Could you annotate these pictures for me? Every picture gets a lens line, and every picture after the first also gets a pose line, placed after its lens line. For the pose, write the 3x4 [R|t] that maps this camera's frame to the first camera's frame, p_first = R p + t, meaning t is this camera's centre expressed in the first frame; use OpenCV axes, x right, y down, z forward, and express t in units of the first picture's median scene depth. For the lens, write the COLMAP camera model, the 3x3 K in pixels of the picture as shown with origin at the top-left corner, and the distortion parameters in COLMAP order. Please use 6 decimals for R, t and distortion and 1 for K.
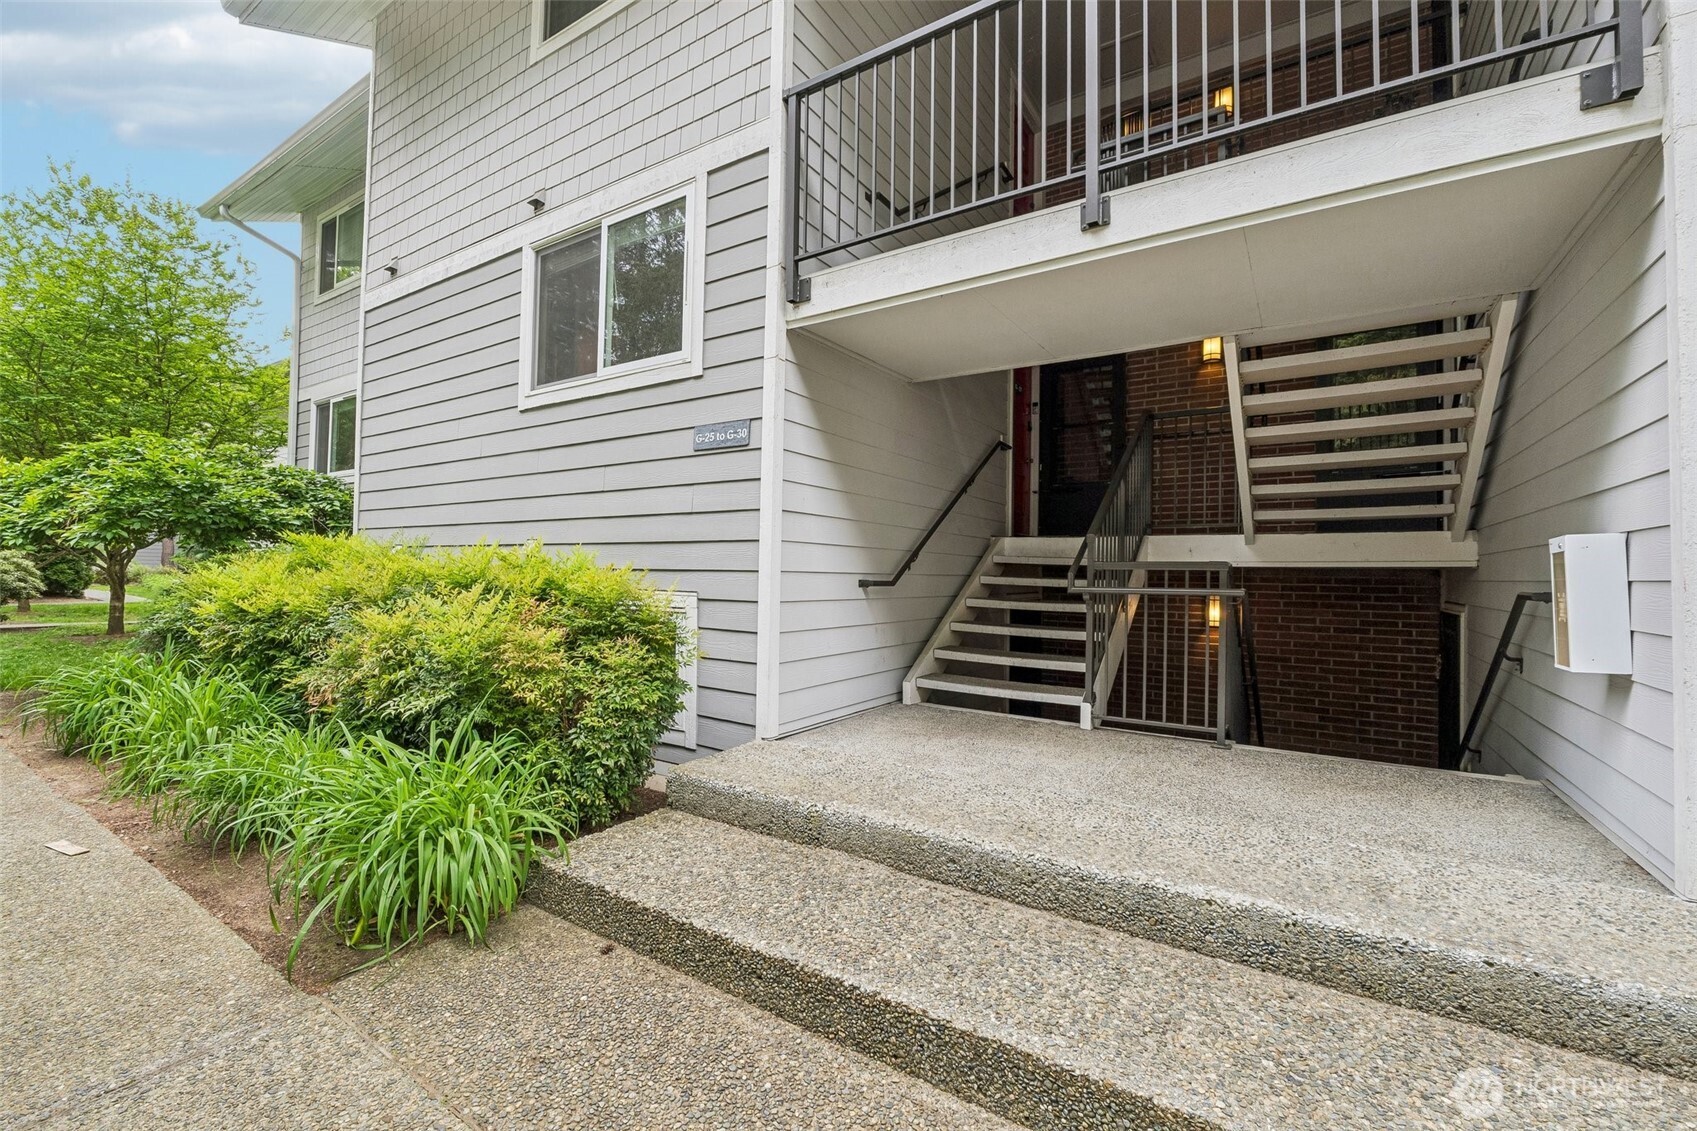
lens RADIAL K [[718.5, 0, 865.6], [0, 718.5, 558.1], [0, 0, 1]] dist [-0.004813, -0.000478]
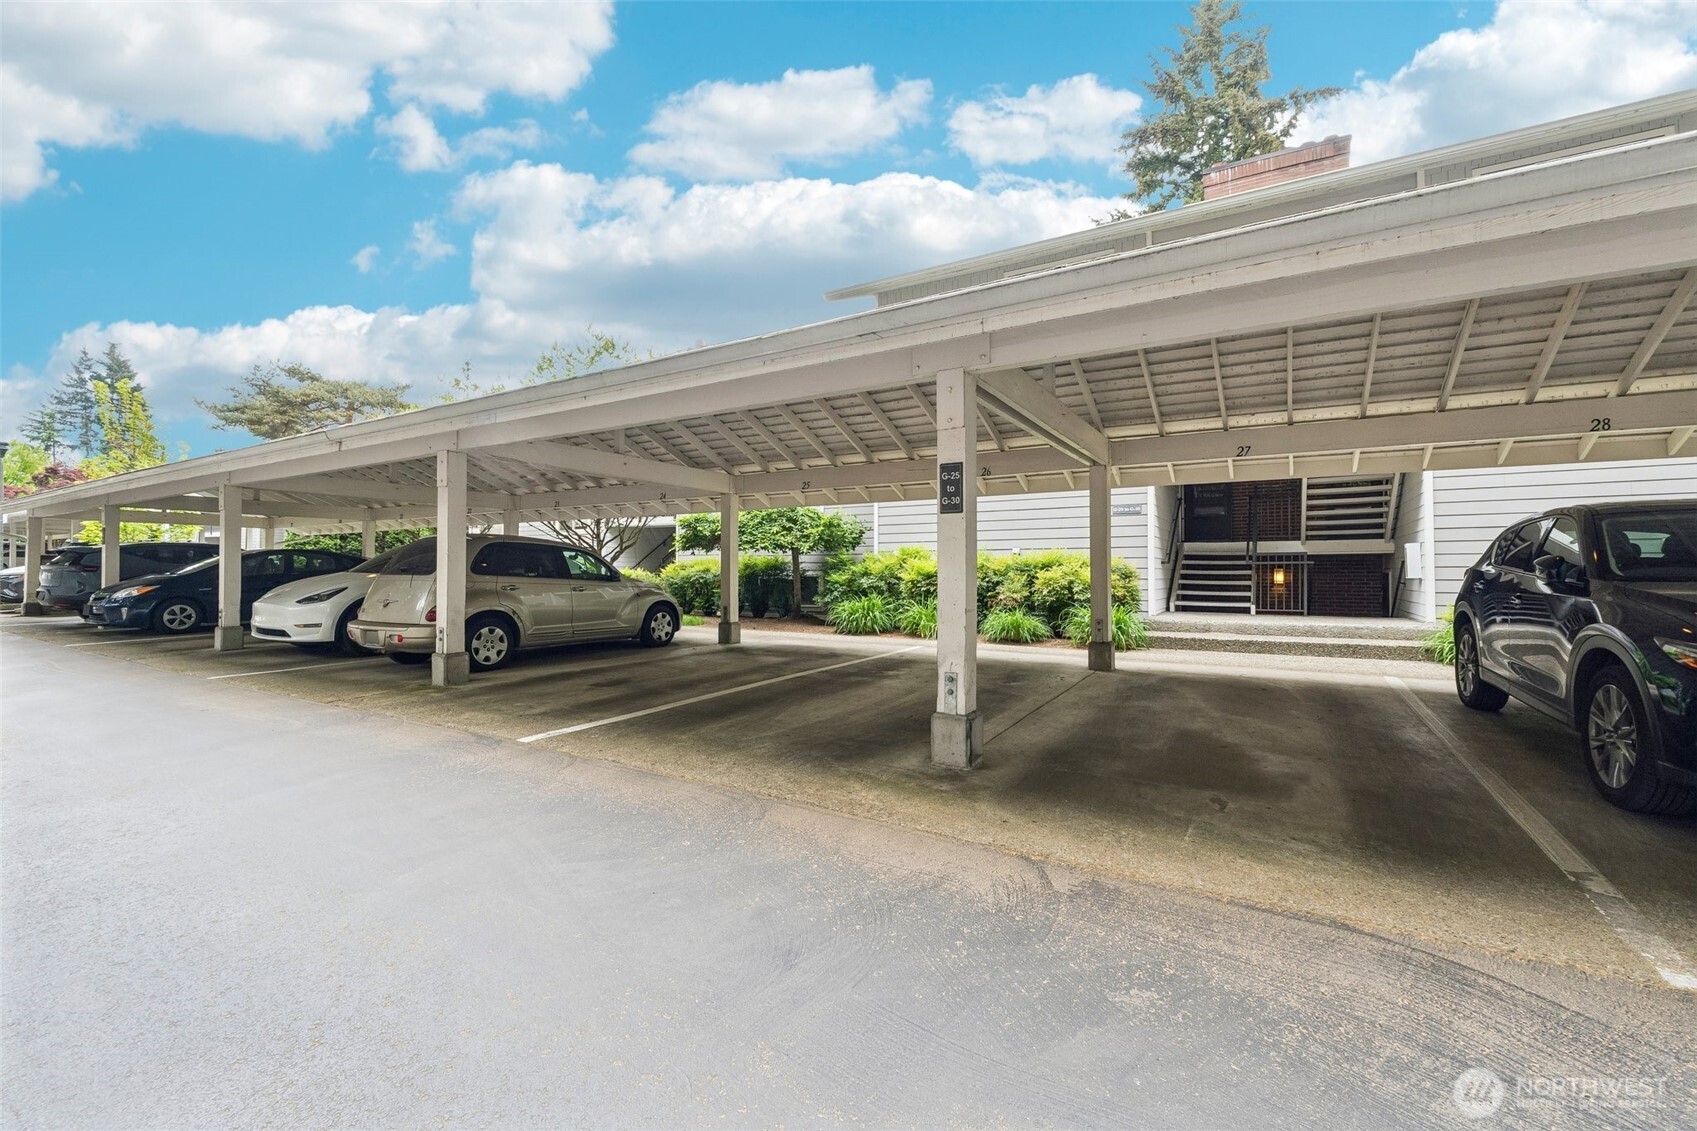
lens RADIAL K [[718.5, 0, 865.6], [0, 718.5, 558.1], [0, 0, 1]] dist [-0.004813, -0.000478]
pose [[0.998794, -0.014907, 0.046782, -1.159820], [0.014722, 0.999882, 0.004299, -0.007973], [-0.046840, -0.003605, 0.998896, -1.474549]]
